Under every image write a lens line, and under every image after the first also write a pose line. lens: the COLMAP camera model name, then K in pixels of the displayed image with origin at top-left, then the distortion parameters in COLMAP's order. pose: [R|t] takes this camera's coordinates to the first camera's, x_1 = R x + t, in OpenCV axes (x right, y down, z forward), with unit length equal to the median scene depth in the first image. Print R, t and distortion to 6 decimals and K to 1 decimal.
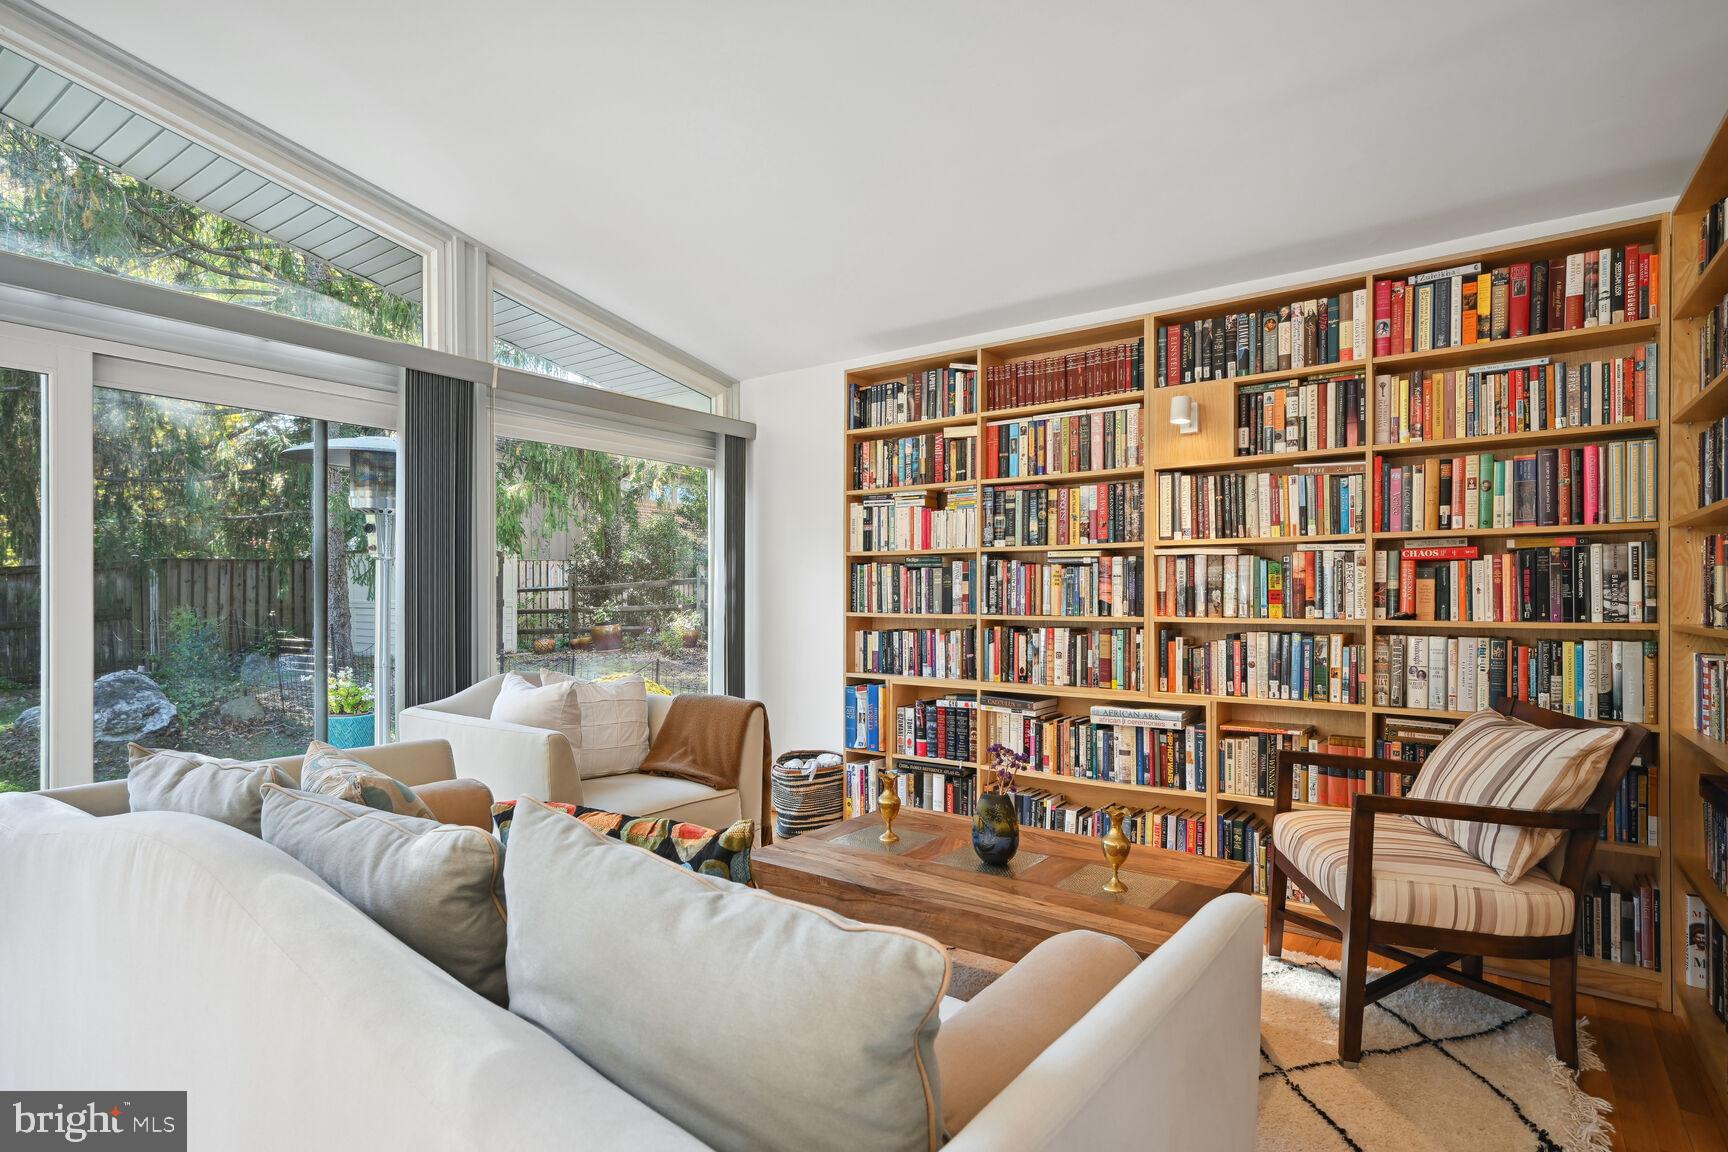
lens RADIAL K [[912.9, 0, 867.3], [0, 912.9, 593.1], [0, 0, 1]] dist [0.001567, 0.000025]
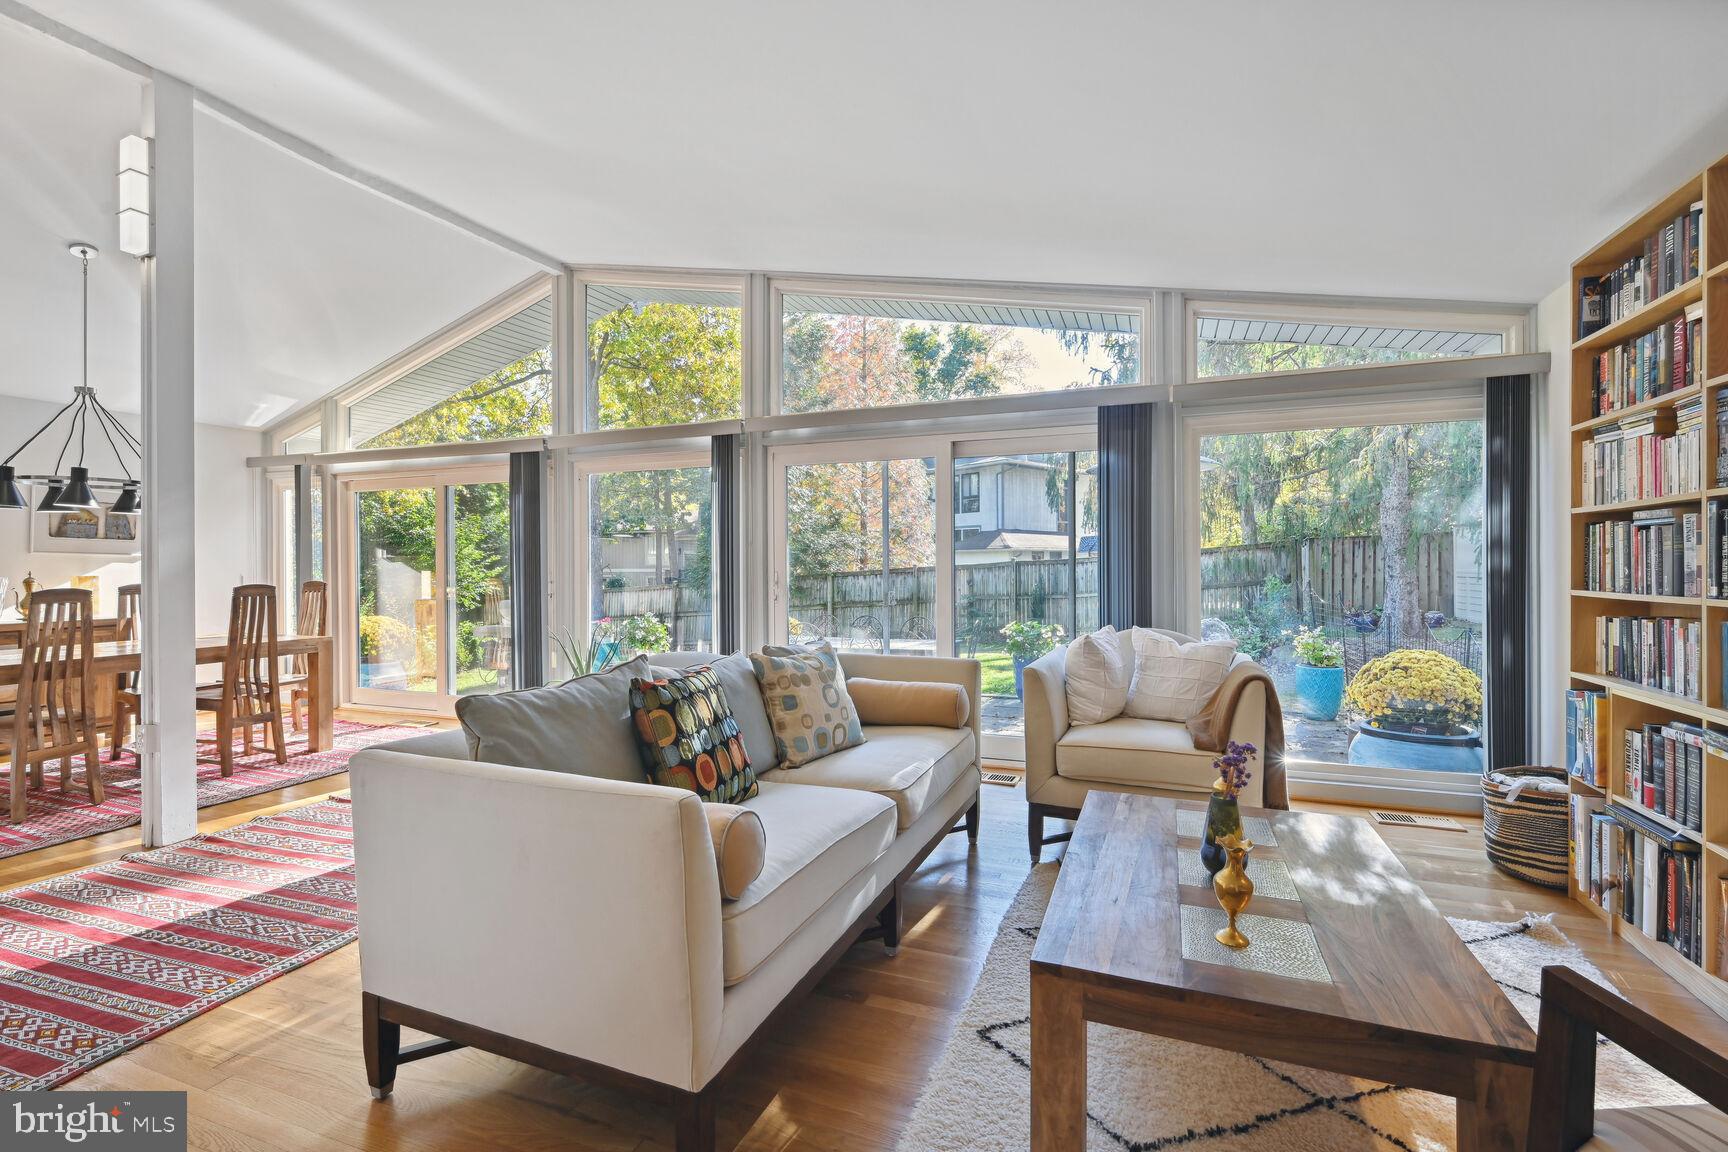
lens RADIAL K [[772.0, 0, 864.7], [0, 772.0, 566.6], [0, 0, 1]] dist [-0.004866, -0.000228]
pose [[0.229642, -0.000072, -0.973275, 0.462910], [0.001533, 0.999999, 0.000288, 0.000838], [0.973274, -0.001558, 0.229642, 0.303884]]
